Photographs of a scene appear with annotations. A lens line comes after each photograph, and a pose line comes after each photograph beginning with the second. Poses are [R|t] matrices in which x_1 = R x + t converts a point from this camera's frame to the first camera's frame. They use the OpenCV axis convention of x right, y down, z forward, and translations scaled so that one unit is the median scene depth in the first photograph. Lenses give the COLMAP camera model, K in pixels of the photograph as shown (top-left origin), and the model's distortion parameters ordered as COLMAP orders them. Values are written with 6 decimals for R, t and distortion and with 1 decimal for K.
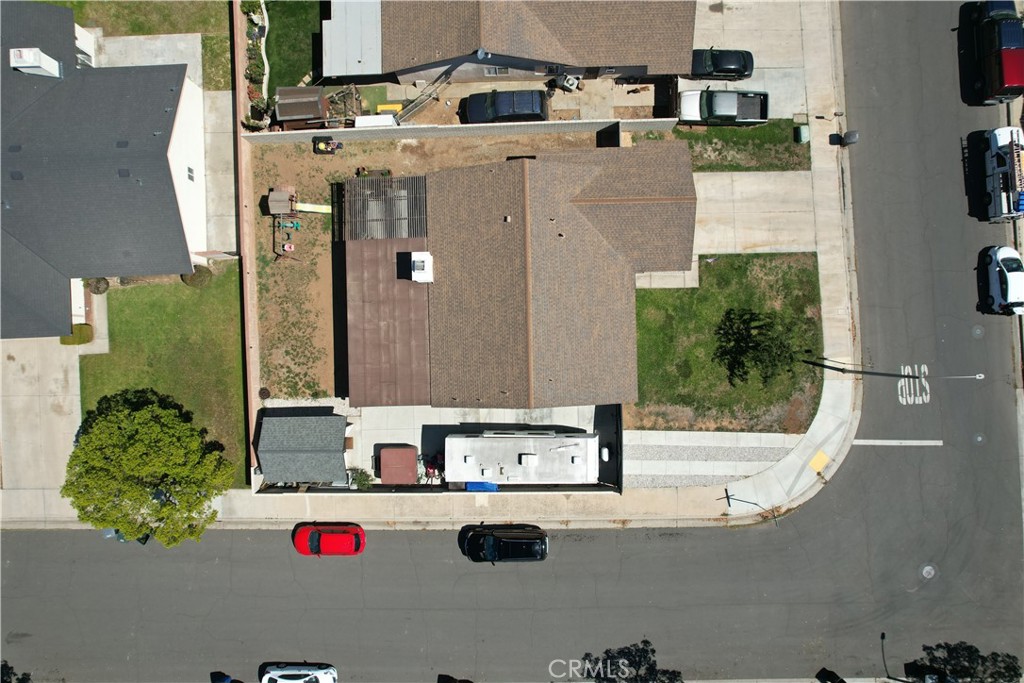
lens RADIAL K [[653.9, 0, 516.6], [0, 653.9, 337.4], [0, 0, 1]] dist [-0.070880, 0.064506]
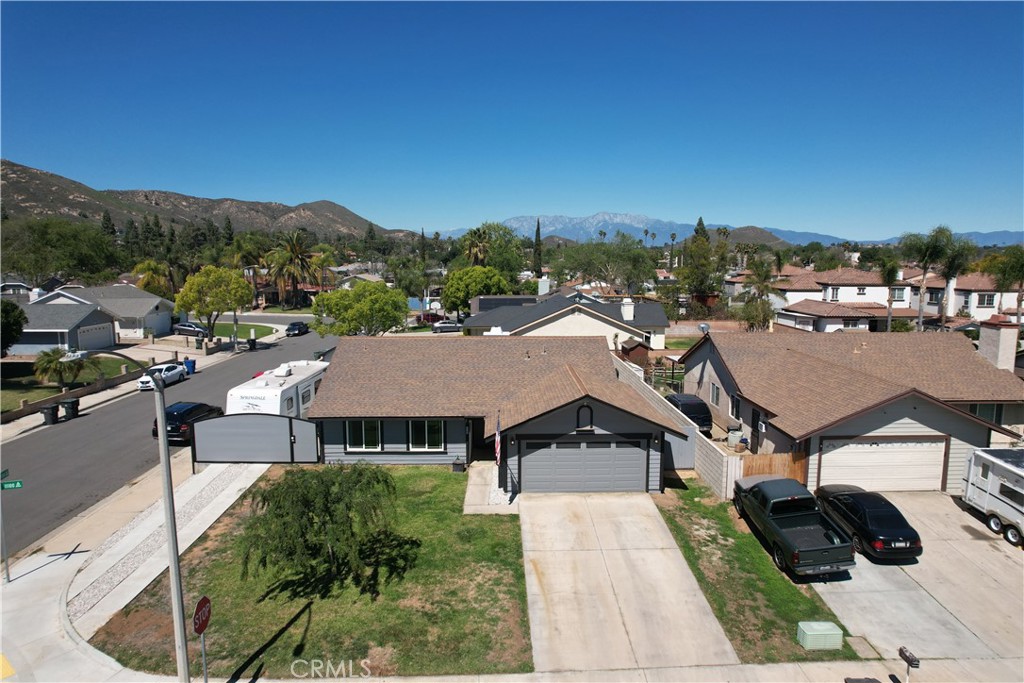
lens RADIAL K [[653.9, 0, 514.2], [0, 653.9, 343.2], [0, 0, 1]] dist [-0.070880, 0.064506]
pose [[-0.002115, 0.134409, -0.990924, 0.836346], [-0.999930, 0.011214, 0.003655, -0.127358], [0.011603, 0.990863, 0.134376, 0.771370]]
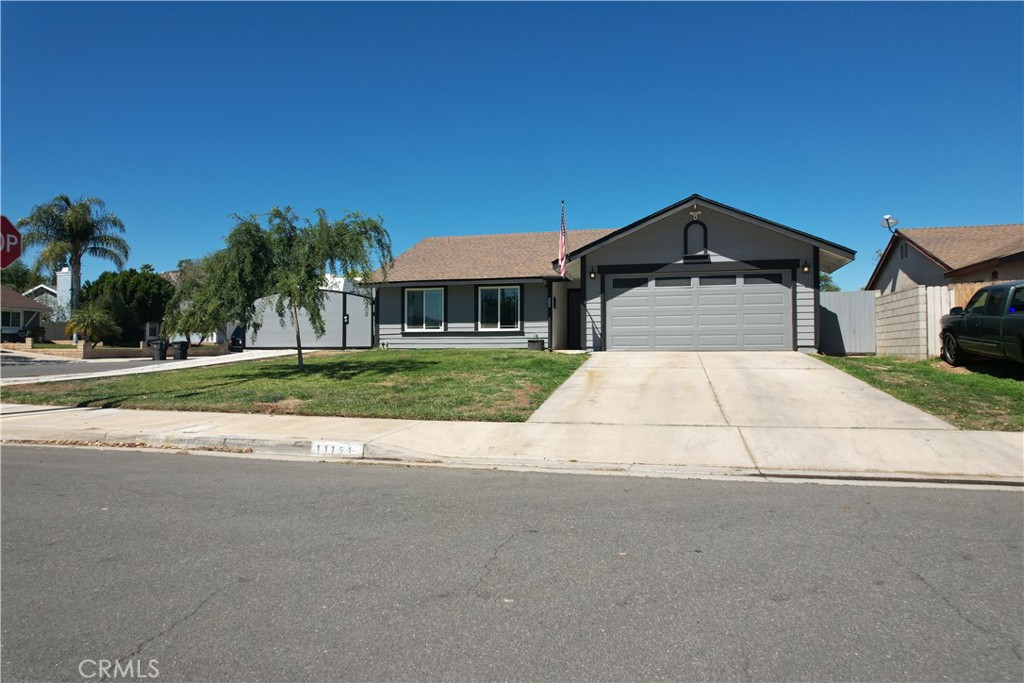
lens RADIAL K [[653.9, 0, 513.2], [0, 653.9, 344.4], [0, 0, 1]] dist [-0.070880, 0.064506]
pose [[-0.272391, -0.009274, -0.962142, 0.681991], [-0.962092, 0.016628, 0.272217, -0.190935], [0.013474, 0.999819, -0.013452, 0.999706]]
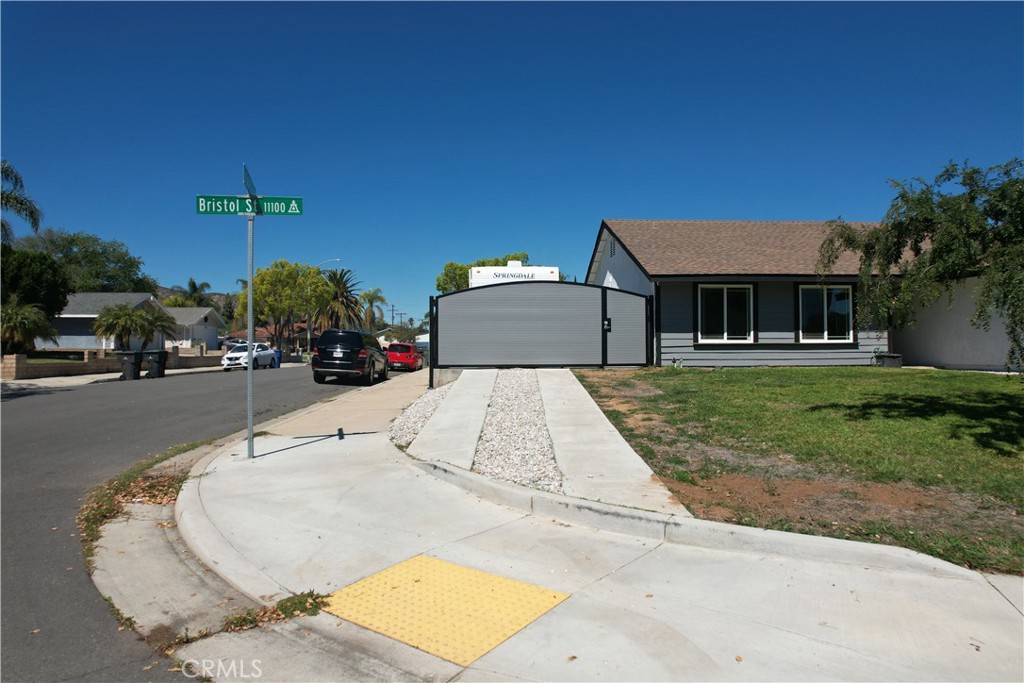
lens RADIAL K [[653.9, 0, 513.2], [0, 653.9, 343.3], [0, 0, 1]] dist [-0.070880, 0.064506]
pose [[0.023251, -0.012250, -0.999655, 0.571856], [-0.999582, 0.016902, -0.023456, 0.187093], [0.017184, 0.999782, -0.011852, 0.982419]]
